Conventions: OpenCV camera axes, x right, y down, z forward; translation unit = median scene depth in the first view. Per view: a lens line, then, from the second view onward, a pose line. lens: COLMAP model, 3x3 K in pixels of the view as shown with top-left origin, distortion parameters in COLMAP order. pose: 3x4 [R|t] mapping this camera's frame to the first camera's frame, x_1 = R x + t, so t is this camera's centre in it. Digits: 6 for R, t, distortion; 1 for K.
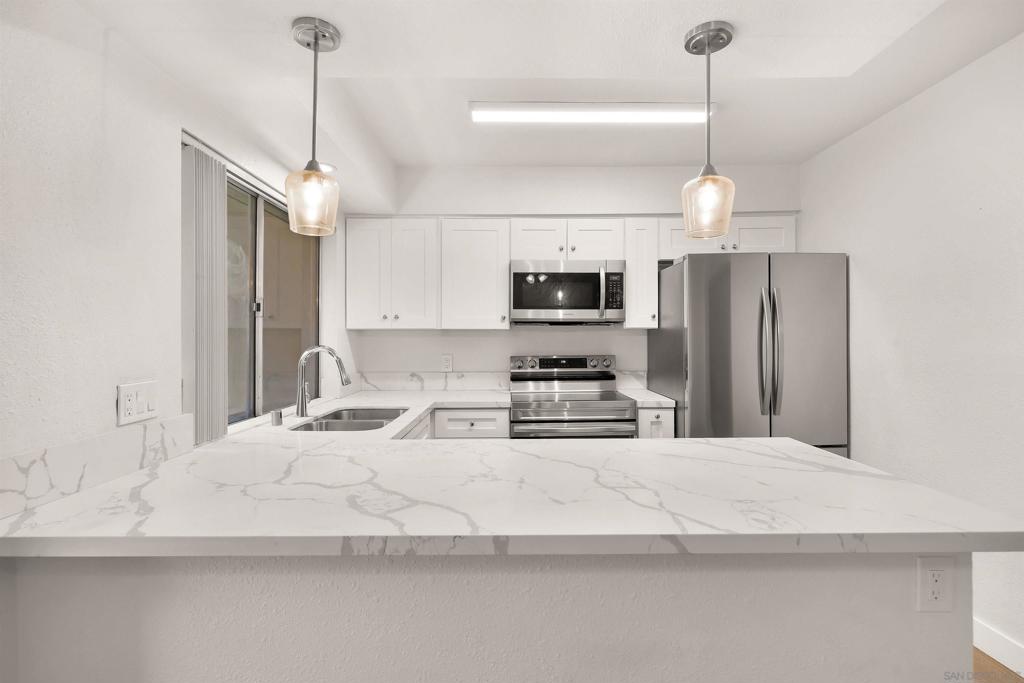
lens RADIAL K [[498.4, 0, 510.0], [0, 498.4, 337.8], [0, 0, 1]] dist [0.000567, 0.000616]
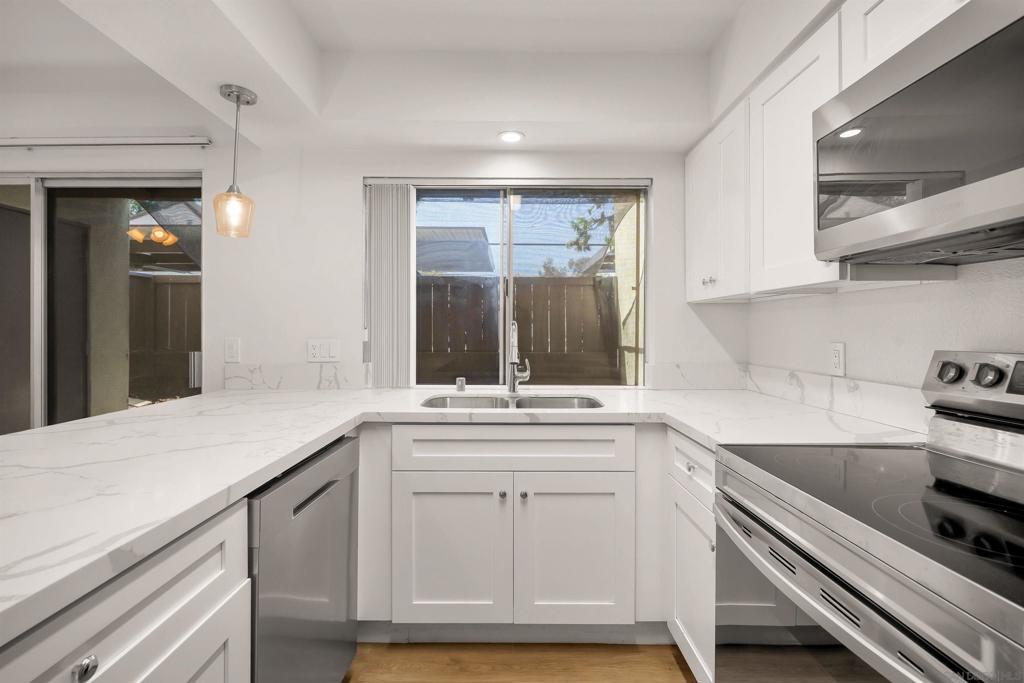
lens RADIAL K [[445.5, 0, 508.3], [0, 445.5, 335.0], [0, 0, 1]] dist [-0.002217, 0.000023]
pose [[-0.015544, 0.010437, -0.999825, 0.558119], [-0.000281, 0.999945, 0.010443, 0.039750], [0.999879, 0.000444, -0.015540, 1.169157]]
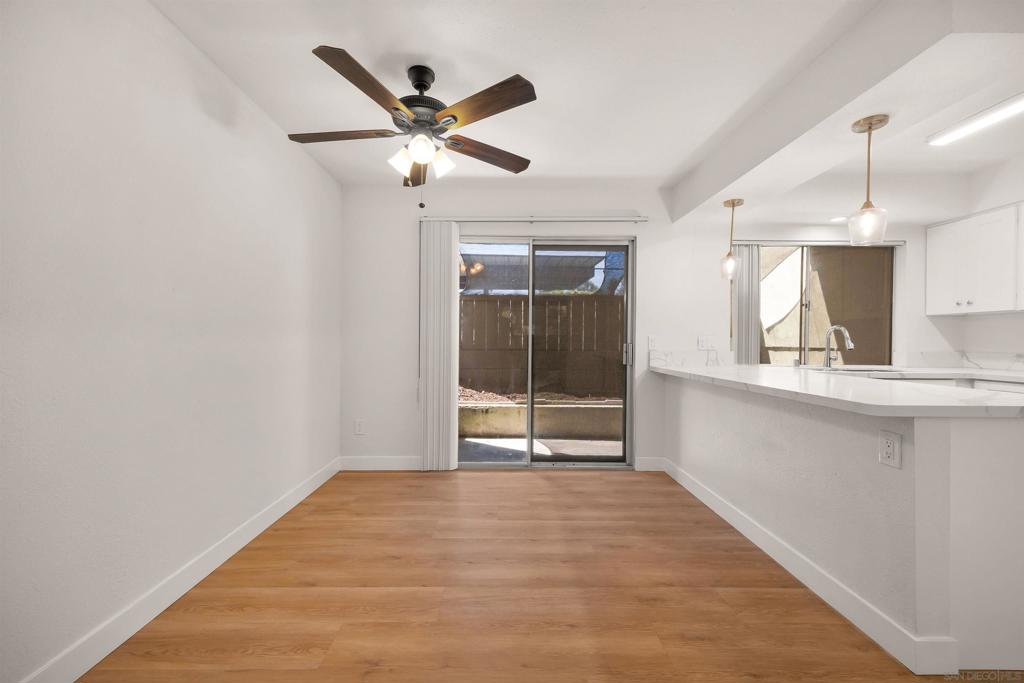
lens RADIAL K [[408.0, 0, 503.9], [0, 408.0, 339.8], [0, 0, 1]] dist [0.006857, -0.000041]
pose [[-0.002809, 0.002093, -0.999994, 1.160791], [-0.005420, 0.999983, 0.002108, 0.077061], [0.999981, 0.005426, -0.002798, -0.131027]]
